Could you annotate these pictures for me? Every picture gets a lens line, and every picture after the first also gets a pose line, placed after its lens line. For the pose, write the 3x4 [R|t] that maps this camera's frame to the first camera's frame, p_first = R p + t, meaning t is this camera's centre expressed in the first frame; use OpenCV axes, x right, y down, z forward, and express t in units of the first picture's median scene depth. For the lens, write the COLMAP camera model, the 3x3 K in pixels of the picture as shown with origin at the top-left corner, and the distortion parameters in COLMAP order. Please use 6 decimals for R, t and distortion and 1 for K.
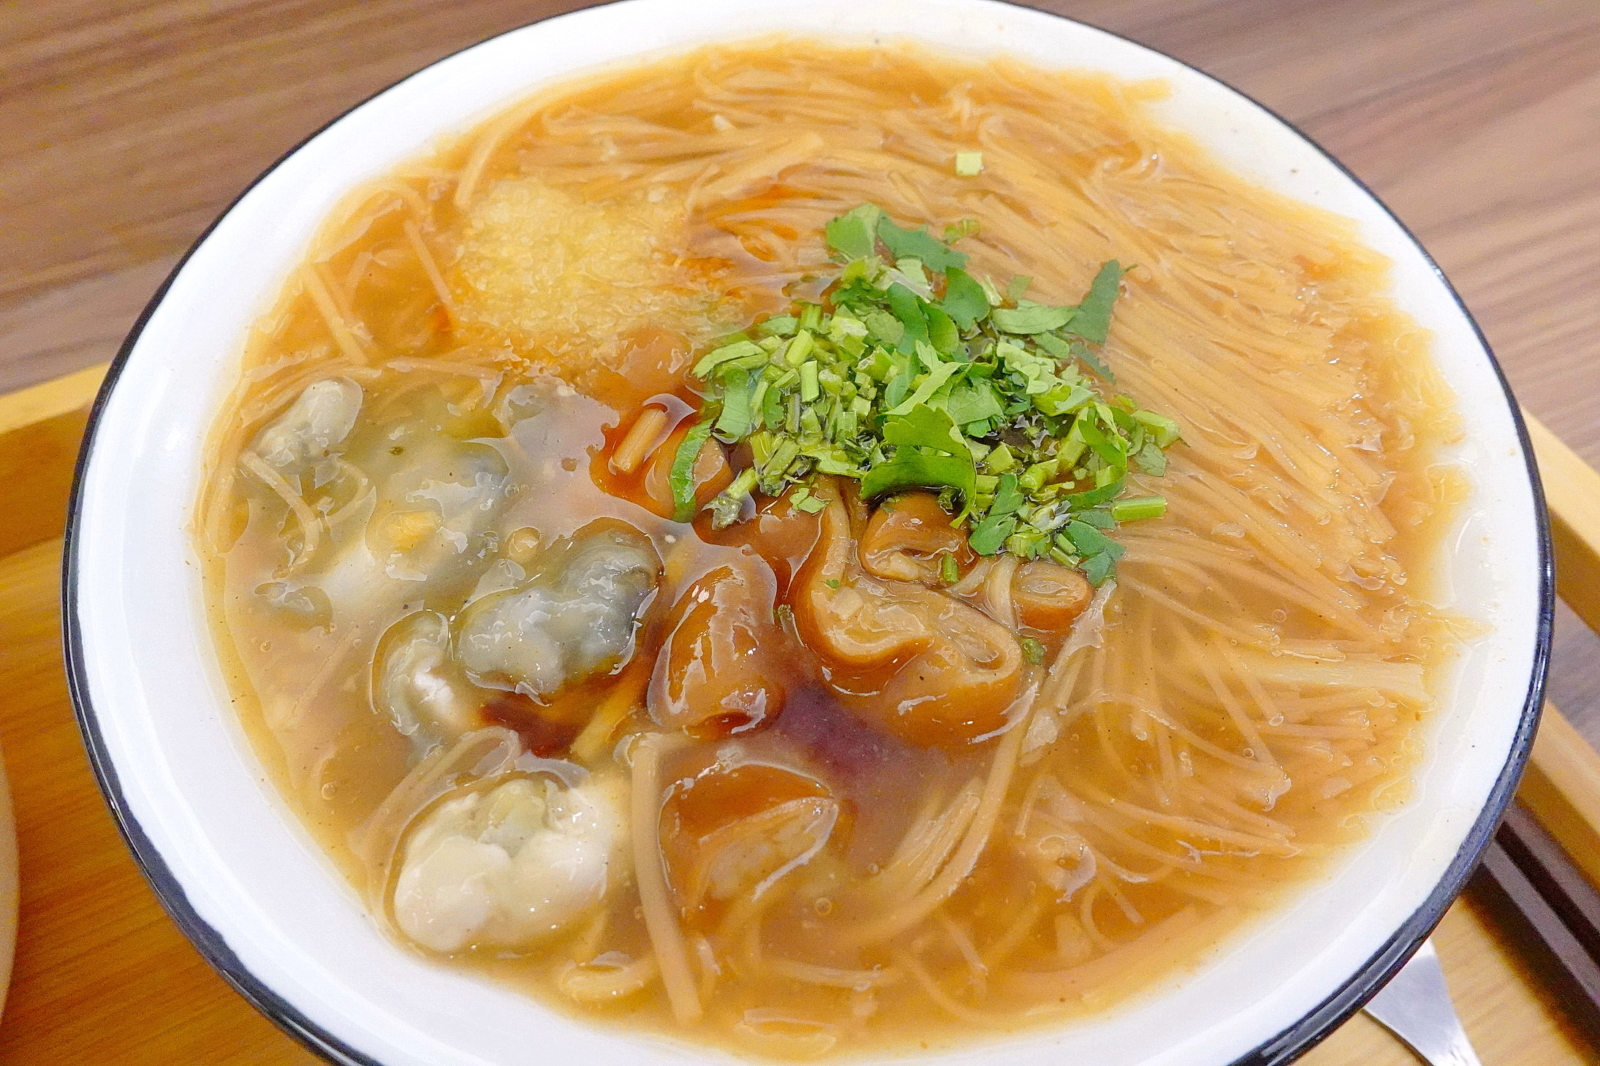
lens RADIAL K [[1108.0, 0, 791.1], [0, 1108.0, 527.2], [0, 0, 1]] dist [-0.004541, -0.002299]
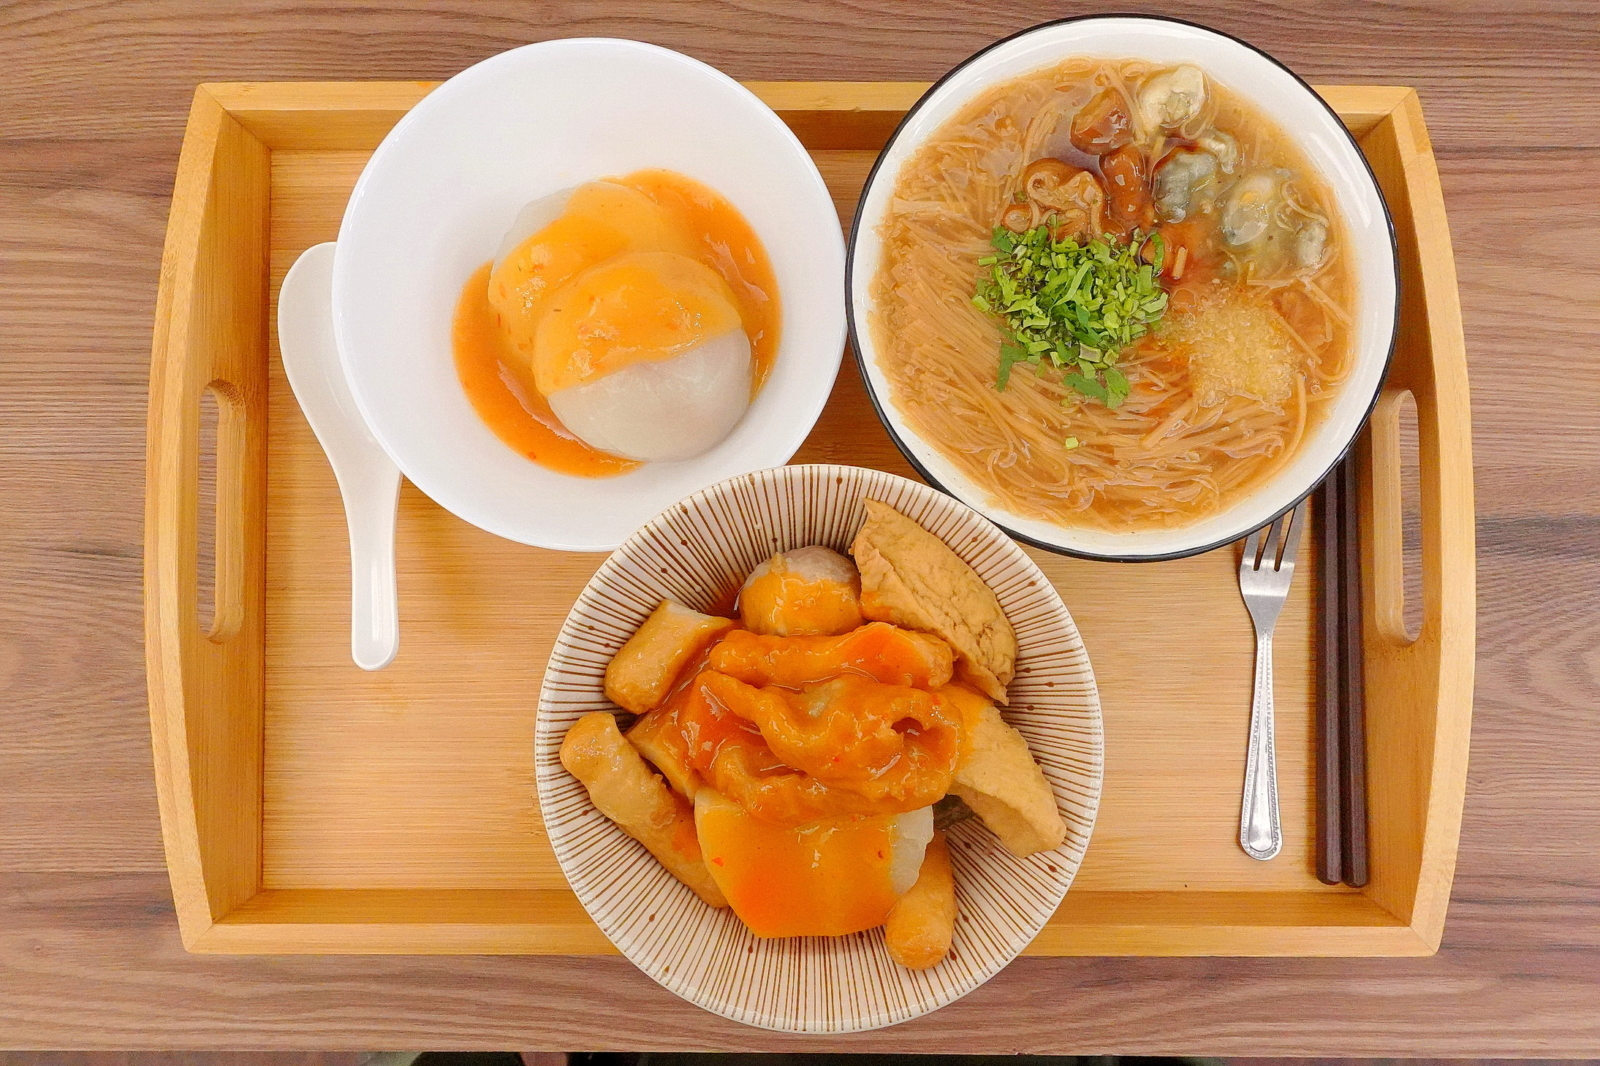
lens RADIAL K [[1108.0, 0, 791.1], [0, 1108.0, 527.2], [0, 0, 1]] dist [-0.004541, -0.002299]
pose [[-0.981021, 0.193683, 0.009180, 0.862985], [-0.152664, -0.800709, 0.579274, -1.973201], [0.119546, 0.566879, 0.815081, -0.864428]]
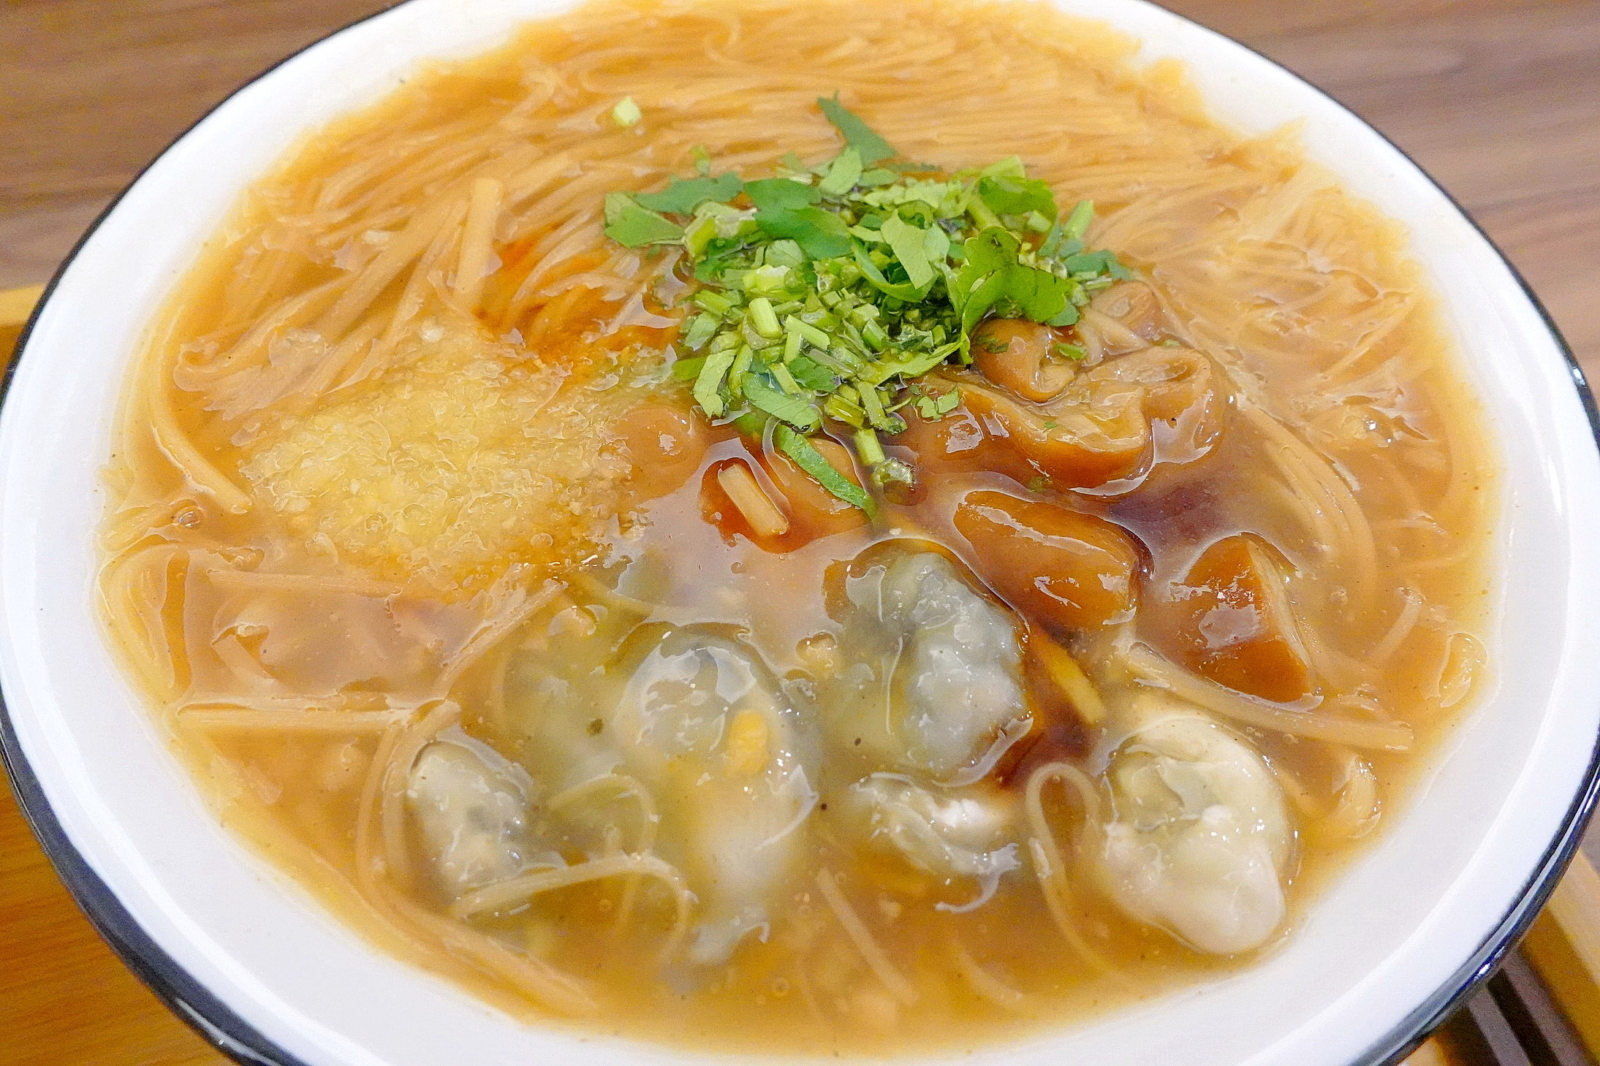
lens RADIAL K [[1108.0, 0, 791.1], [0, 1108.0, 527.2], [0, 0, 1]] dist [-0.004541, -0.002299]
pose [[0.524685, -0.681929, 0.509586, -0.589836], [0.691235, 0.690668, 0.212538, -0.233372], [-0.496891, 0.240728, 0.833756, 0.292690]]
